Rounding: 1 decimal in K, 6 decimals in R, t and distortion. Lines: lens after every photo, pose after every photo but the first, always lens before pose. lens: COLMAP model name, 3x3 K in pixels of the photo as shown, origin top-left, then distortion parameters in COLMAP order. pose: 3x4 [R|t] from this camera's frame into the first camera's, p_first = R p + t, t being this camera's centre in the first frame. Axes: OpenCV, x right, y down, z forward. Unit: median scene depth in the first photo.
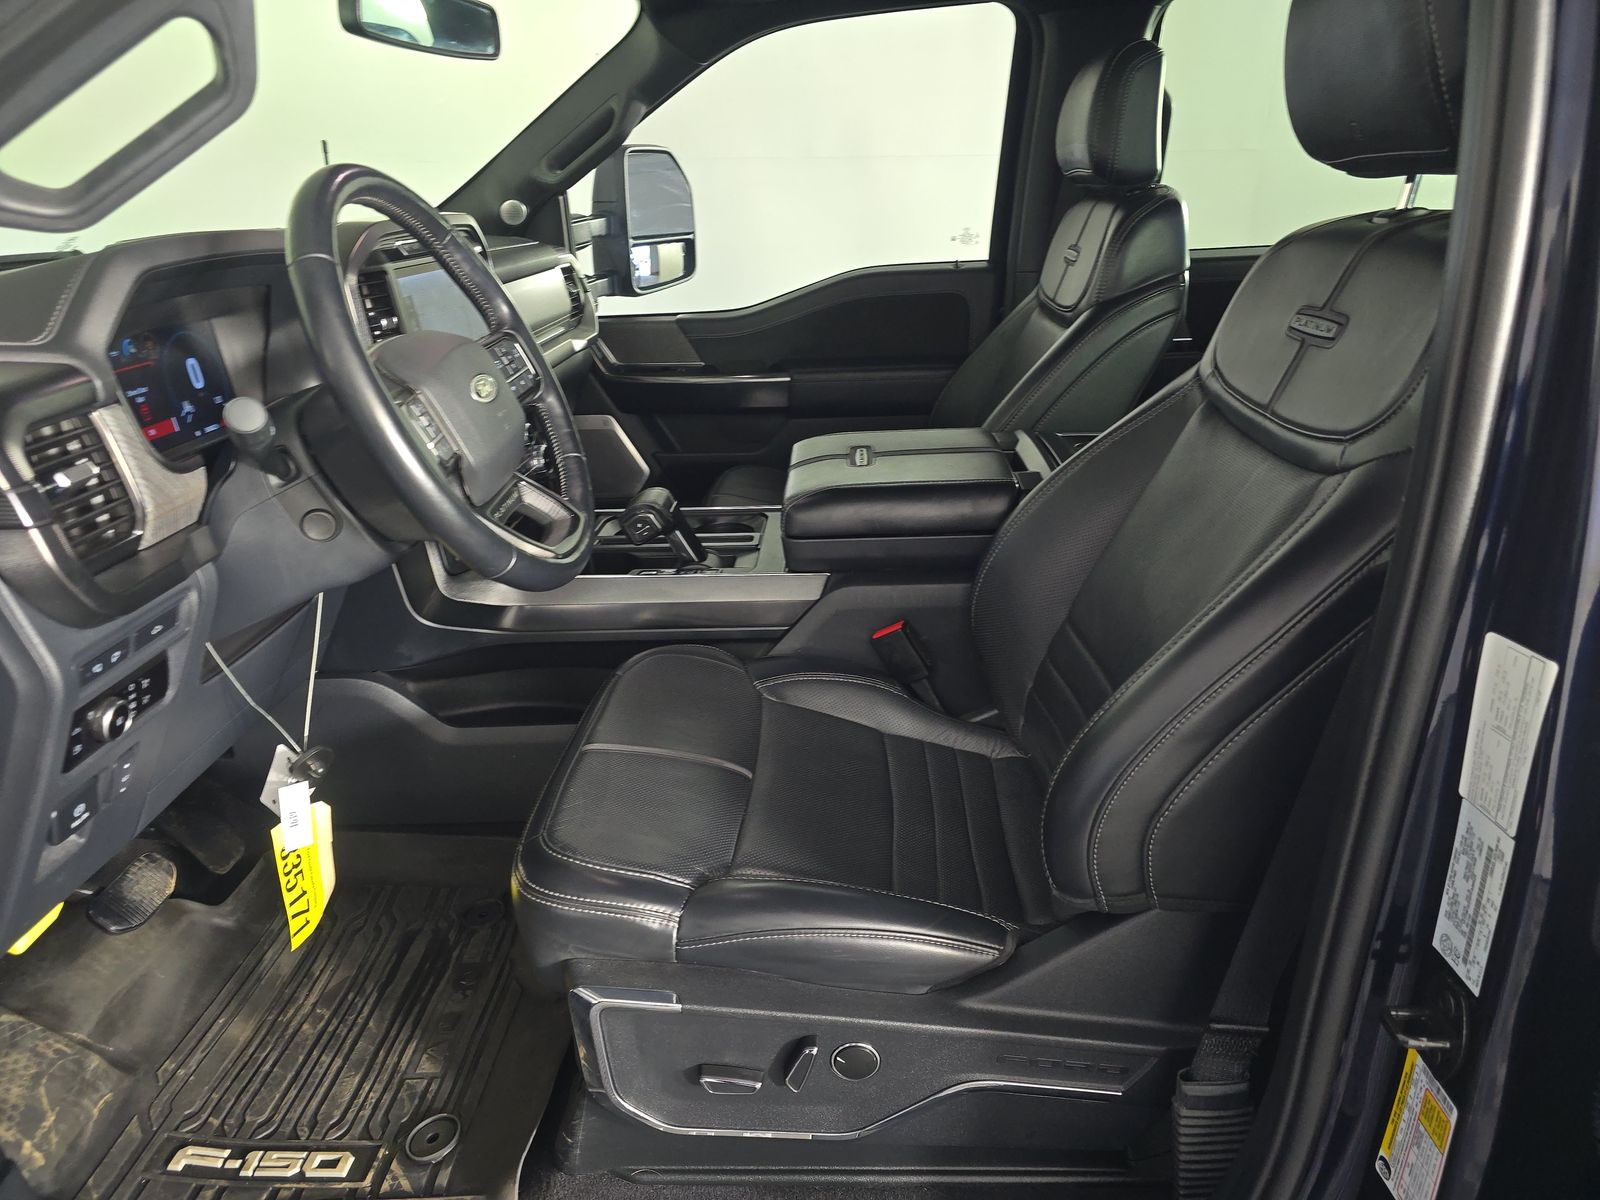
lens RADIAL K [[1086.8, 0, 793.3], [0, 1086.8, 598.5], [0, 0, 1]] dist [0.046318, -0.050351]
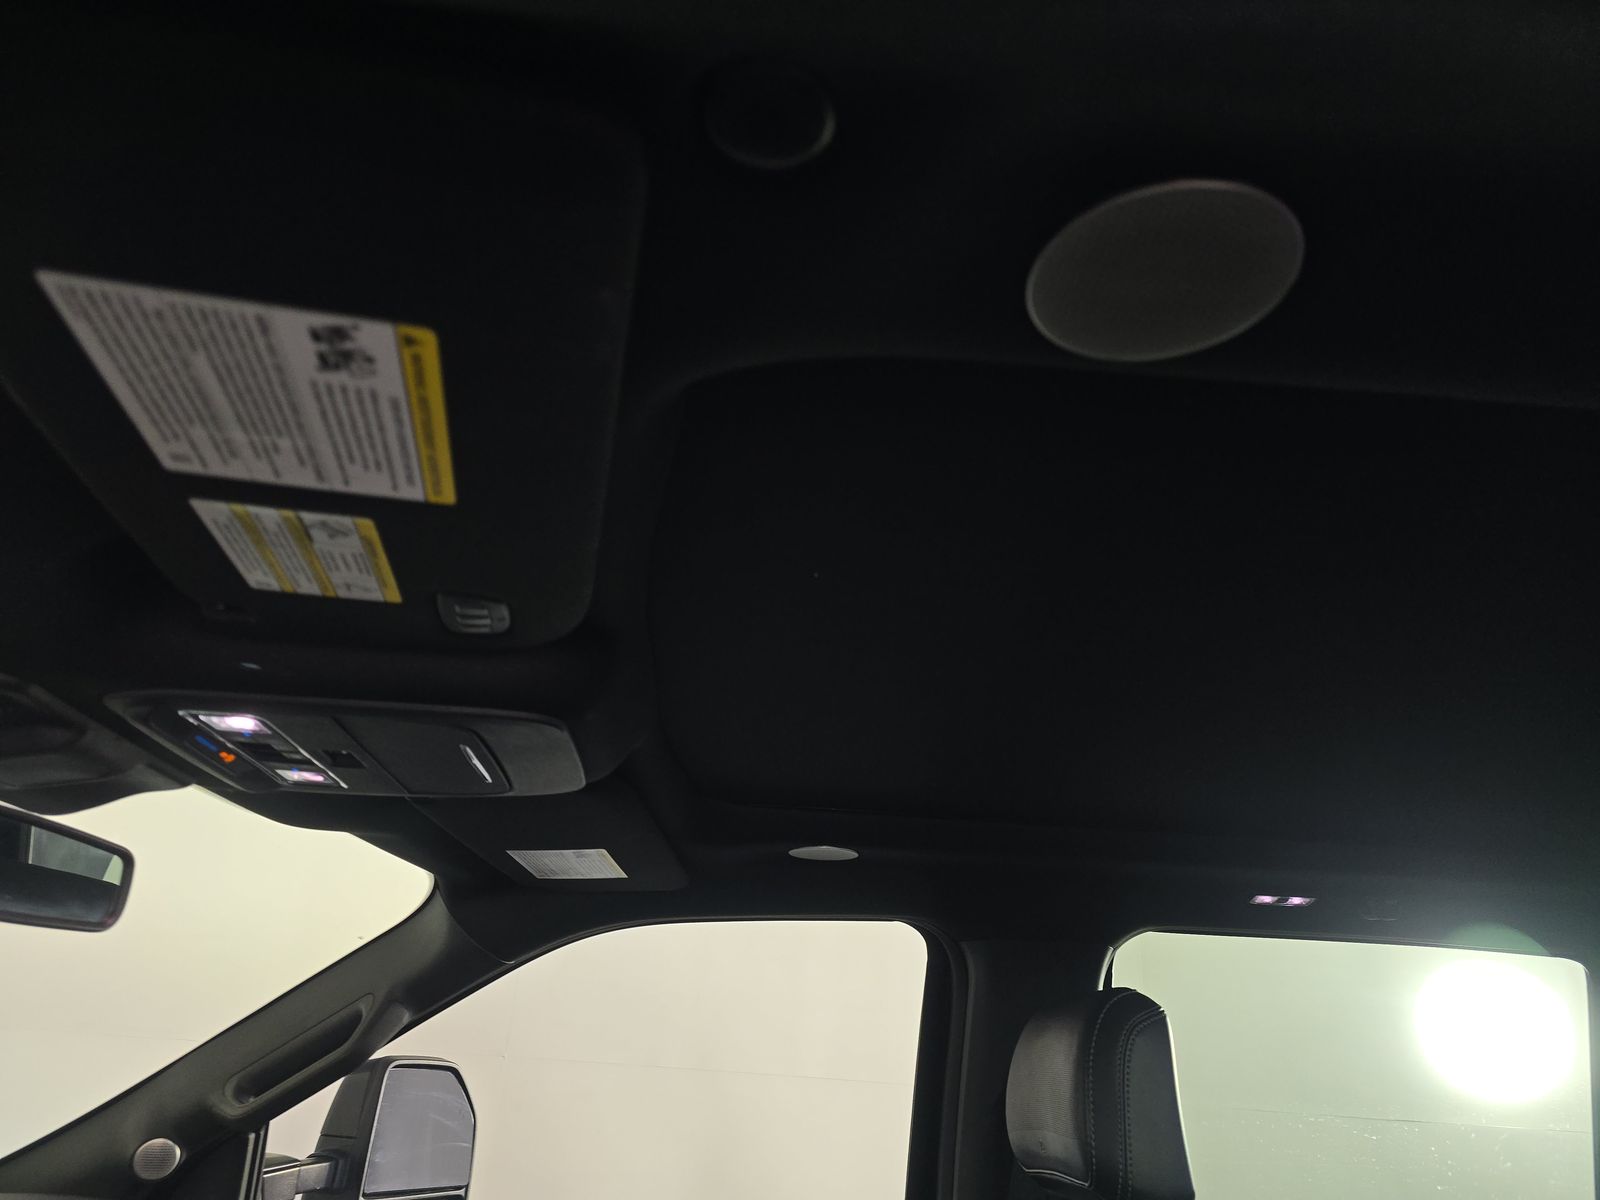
lens RADIAL K [[1086.8, 0, 793.5], [0, 1086.8, 597.9], [0, 0, 1]] dist [0.046318, -0.050351]
pose [[0.988745, 0.120146, 0.089150, 0.009251], [-0.022701, 0.709472, -0.704368, -0.153383], [-0.147876, 0.694417, 0.704214, 0.295701]]
